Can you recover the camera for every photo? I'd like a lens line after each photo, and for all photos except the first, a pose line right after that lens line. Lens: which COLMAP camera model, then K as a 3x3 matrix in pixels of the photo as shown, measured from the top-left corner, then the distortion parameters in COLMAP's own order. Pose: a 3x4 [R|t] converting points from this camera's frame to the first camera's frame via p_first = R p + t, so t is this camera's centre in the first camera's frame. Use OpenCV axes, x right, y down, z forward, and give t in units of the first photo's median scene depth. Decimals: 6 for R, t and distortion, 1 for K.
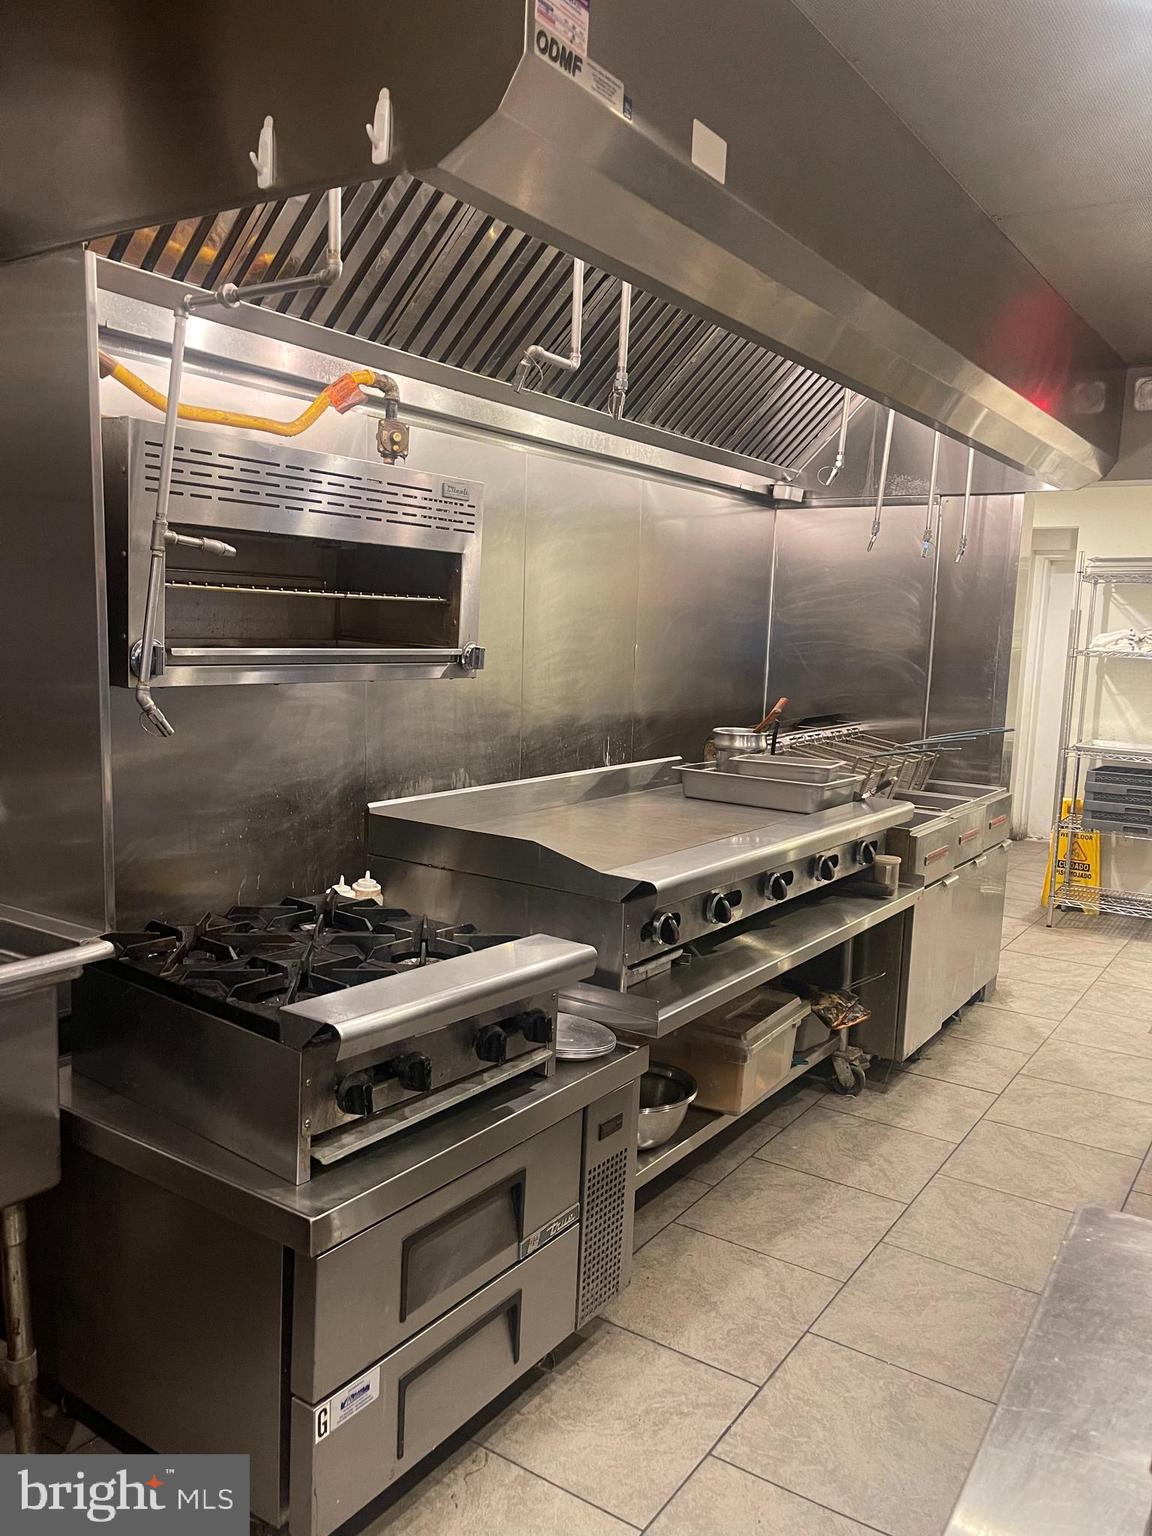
lens RADIAL K [[1168.1, 0, 573.7], [0, 1168.1, 781.1], [0, 0, 1]] dist [0.057204, -0.064518]
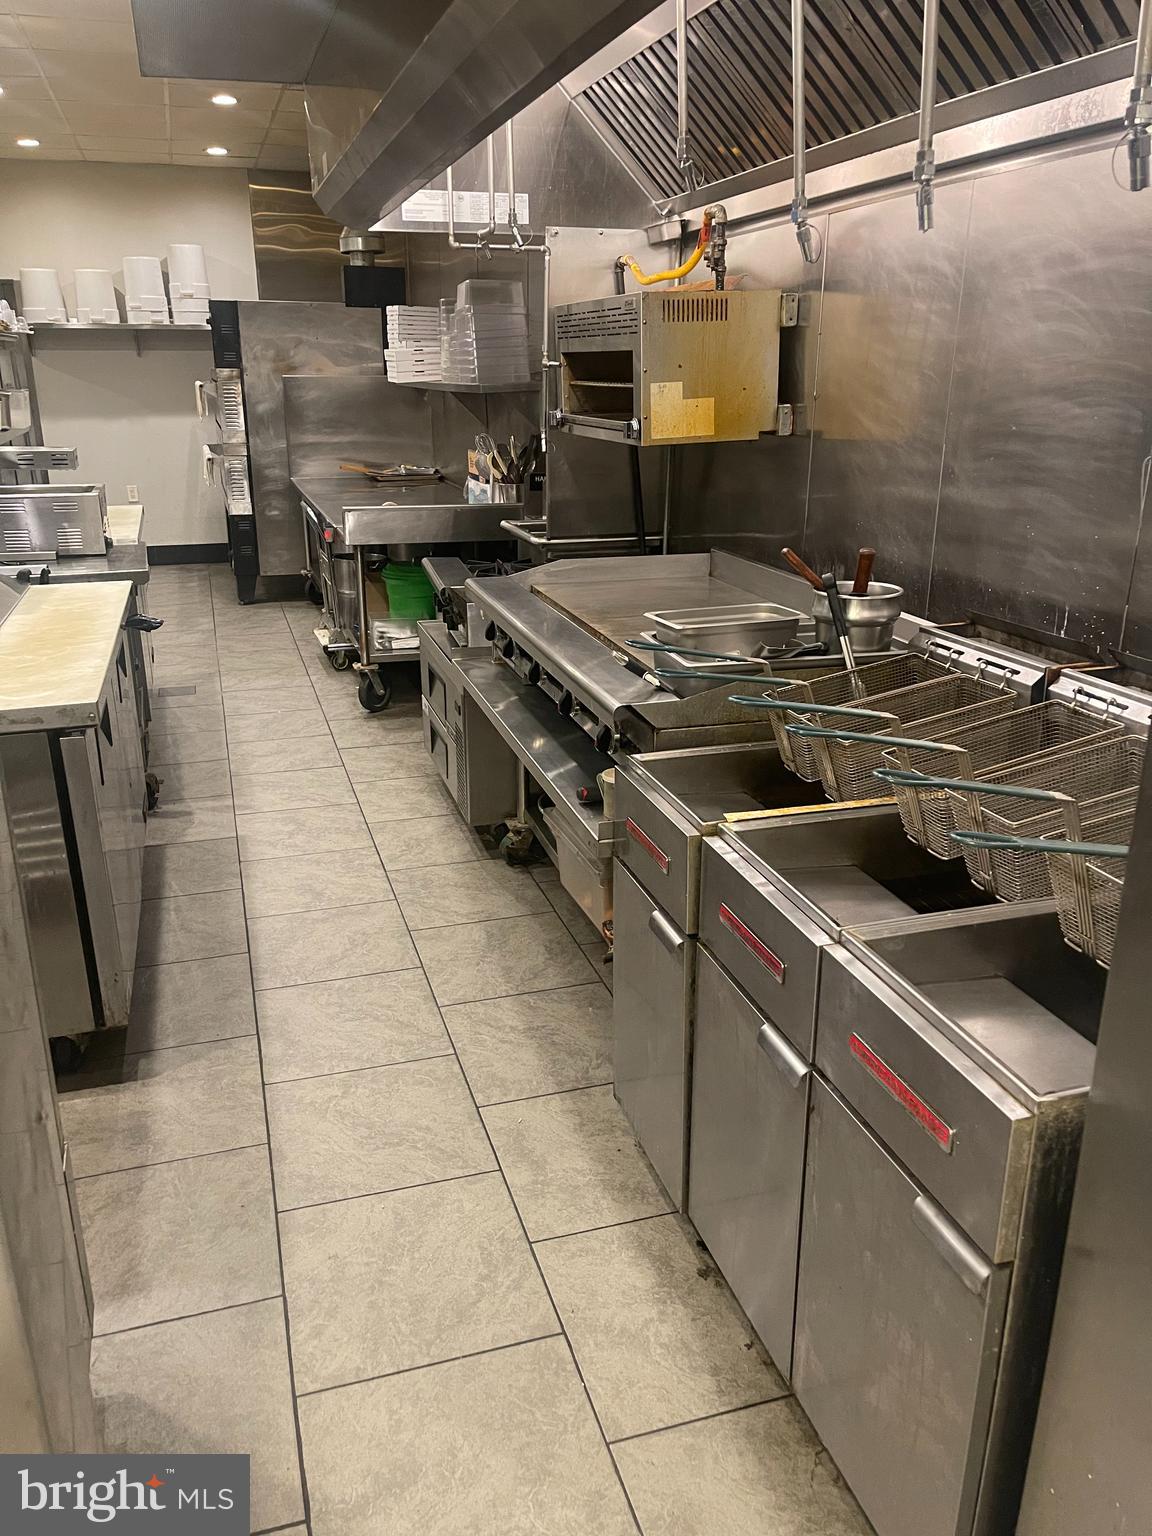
lens RADIAL K [[1168.1, 0, 584.2], [0, 1168.1, 766.5], [0, 0, 1]] dist [0.057204, -0.064518]
pose [[-0.620029, 0.221344, -0.752709, 0.737579], [-0.127706, 0.918113, 0.375178, -0.174693], [0.774116, 0.328747, -0.540990, 1.268580]]
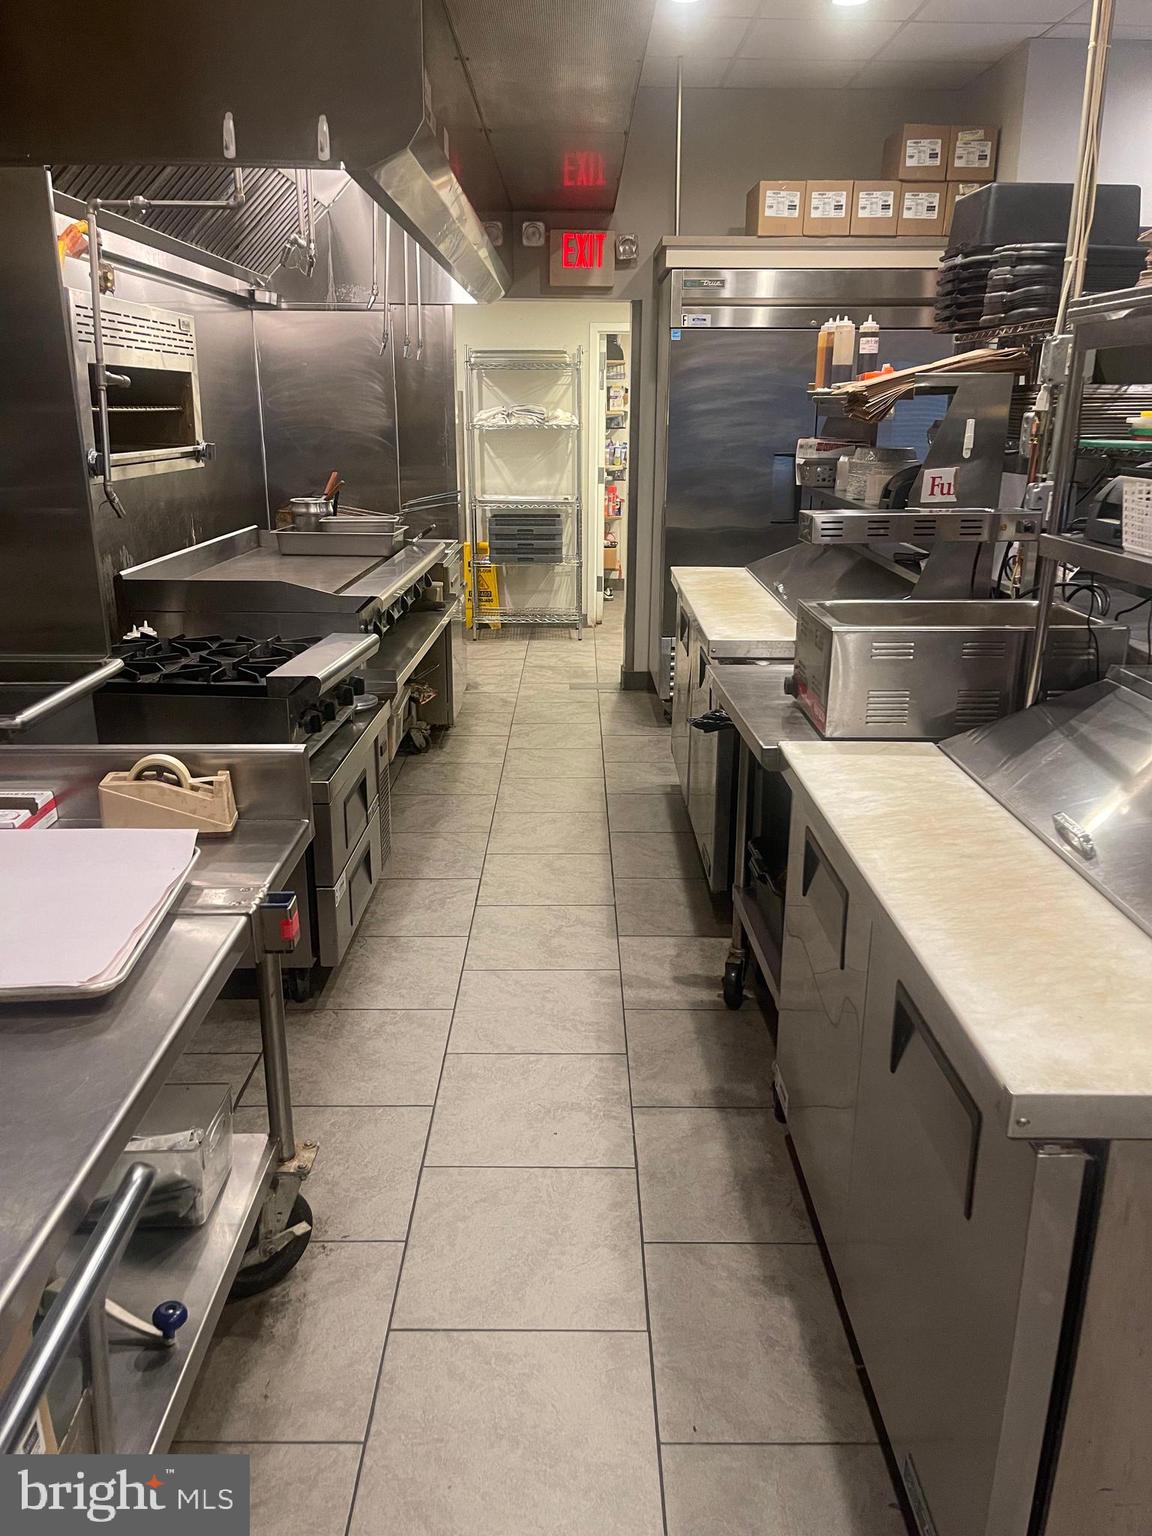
lens RADIAL K [[1168.1, 0, 576.5], [0, 1168.1, 780.9], [0, 0, 1]] dist [0.057204, -0.064518]
pose [[0.829154, -0.199334, 0.522274, -0.363018], [0.100349, 0.972163, 0.211729, 0.014328], [-0.549940, -0.123146, 0.826076, -0.293313]]
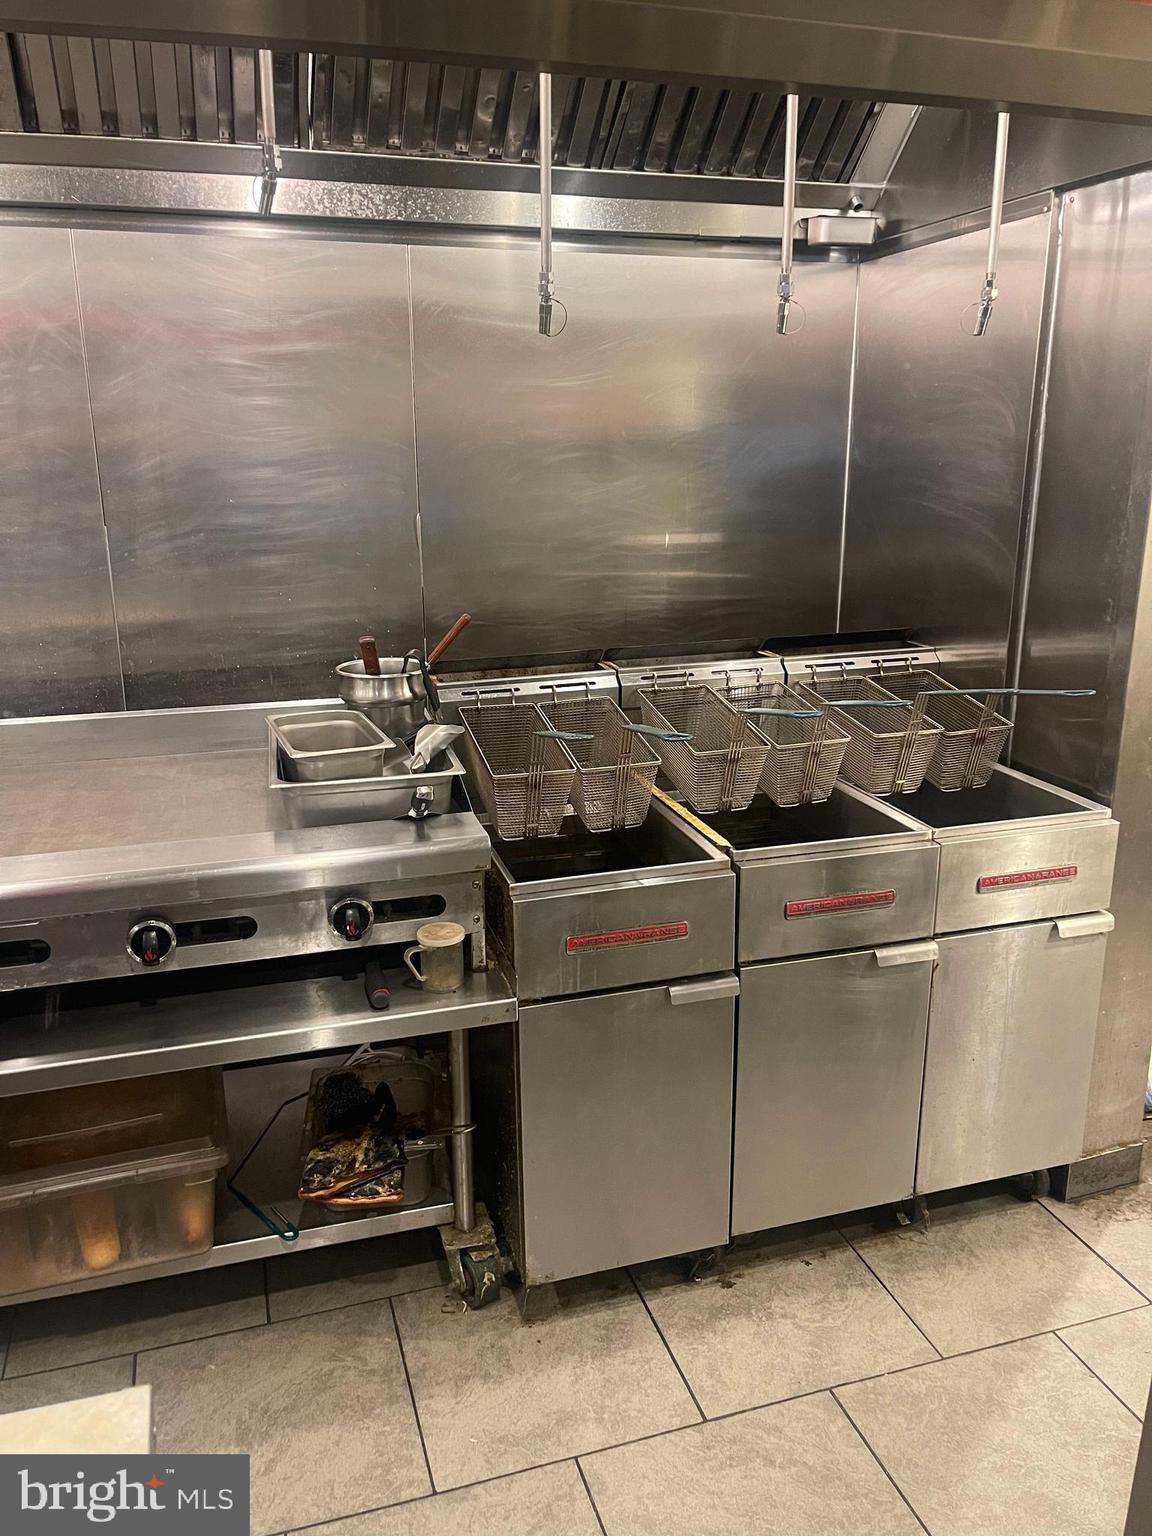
lens RADIAL K [[1168.1, 0, 573.1], [0, 1168.1, 754.1], [0, 0, 1]] dist [0.057204, -0.064518]
pose [[0.777629, 0.126173, -0.615933, 0.599932], [-0.052368, 0.989251, 0.136531, -0.085992], [0.626539, -0.073915, 0.775877, 0.594101]]
